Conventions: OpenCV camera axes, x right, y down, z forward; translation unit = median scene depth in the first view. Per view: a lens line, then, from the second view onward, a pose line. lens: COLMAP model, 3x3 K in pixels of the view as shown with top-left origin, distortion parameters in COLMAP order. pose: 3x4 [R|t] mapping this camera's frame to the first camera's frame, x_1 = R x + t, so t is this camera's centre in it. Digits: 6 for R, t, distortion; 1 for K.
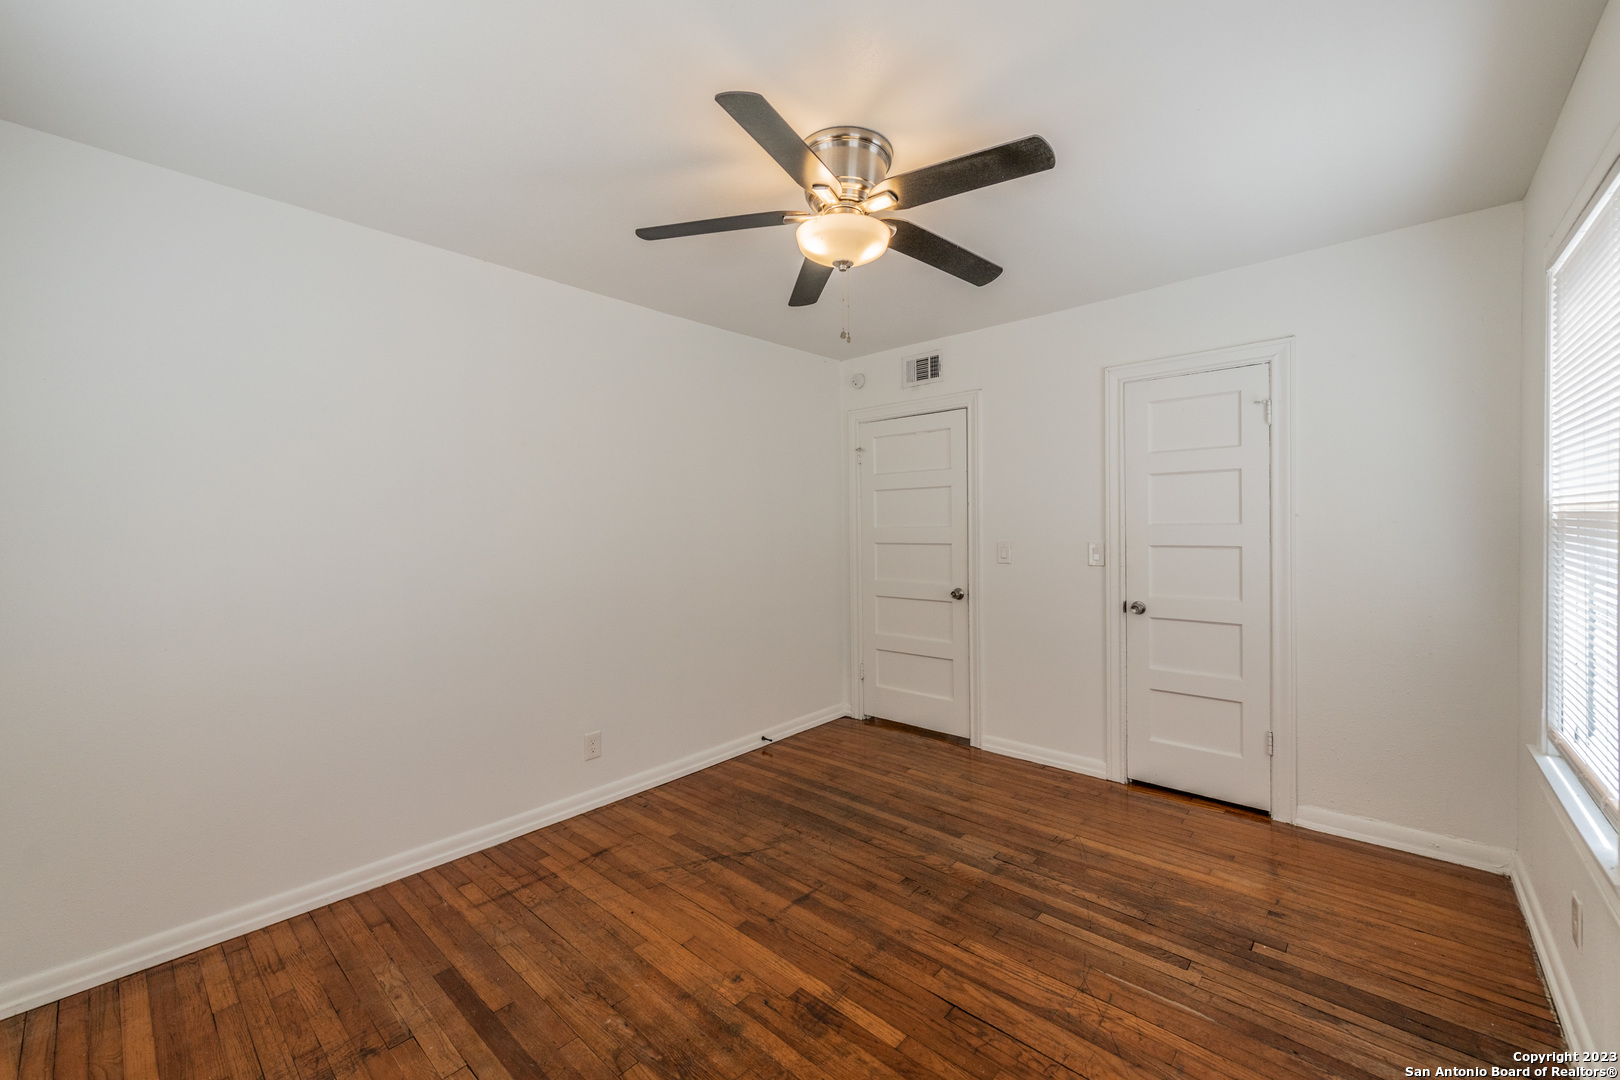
lens RADIAL K [[636.0, 0, 811.7], [0, 636.0, 534.4], [0, 0, 1]] dist [0.002448, -0.000095]
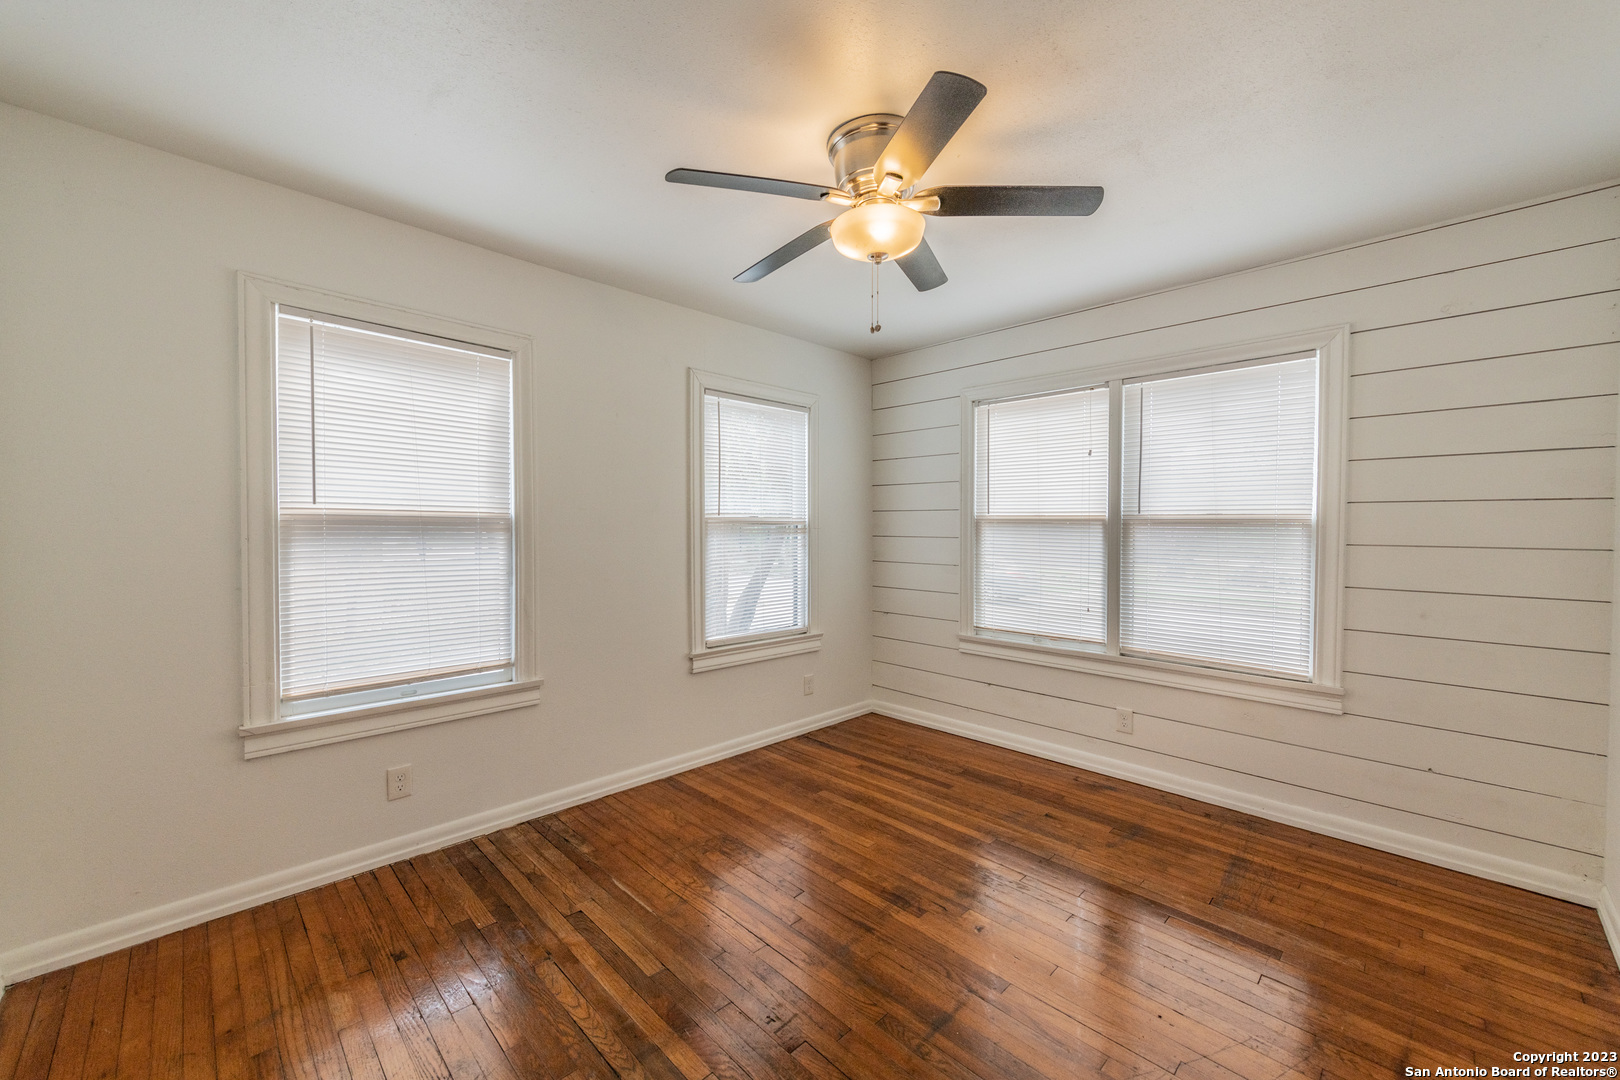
lens RADIAL K [[636.0, 0, 811.7], [0, 636.0, 534.4], [0, 0, 1]] dist [0.002448, -0.000095]
pose [[-0.999383, 0.009958, 0.033672, 0.094585], [0.010731, 0.999681, 0.022866, -0.008352], [-0.033433, 0.023213, -0.999171, 1.550860]]
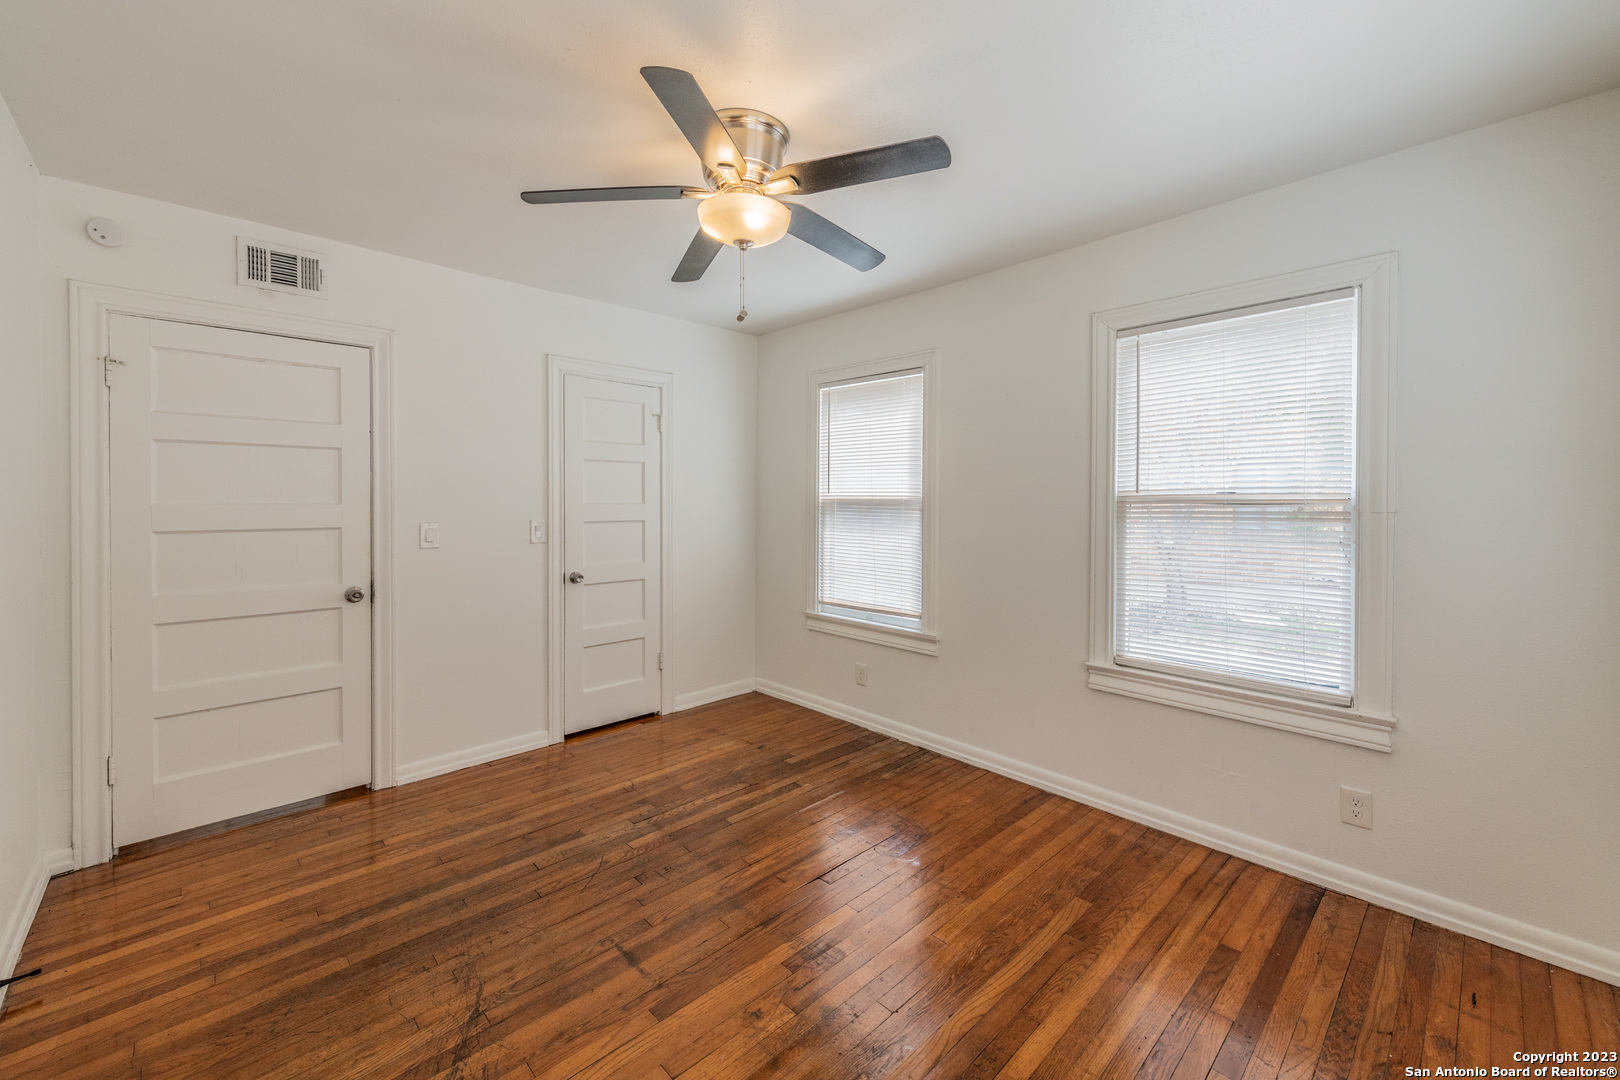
lens RADIAL K [[653.8, 0, 809.6], [0, 653.8, 505.1], [0, 0, 1]] dist [0.001748, -0.000273]
pose [[0.068922, 0.006024, 0.997604, -0.753919], [0.010936, 0.999917, -0.006793, 0.000590], [-0.997562, 0.011378, 0.068851, 0.633878]]
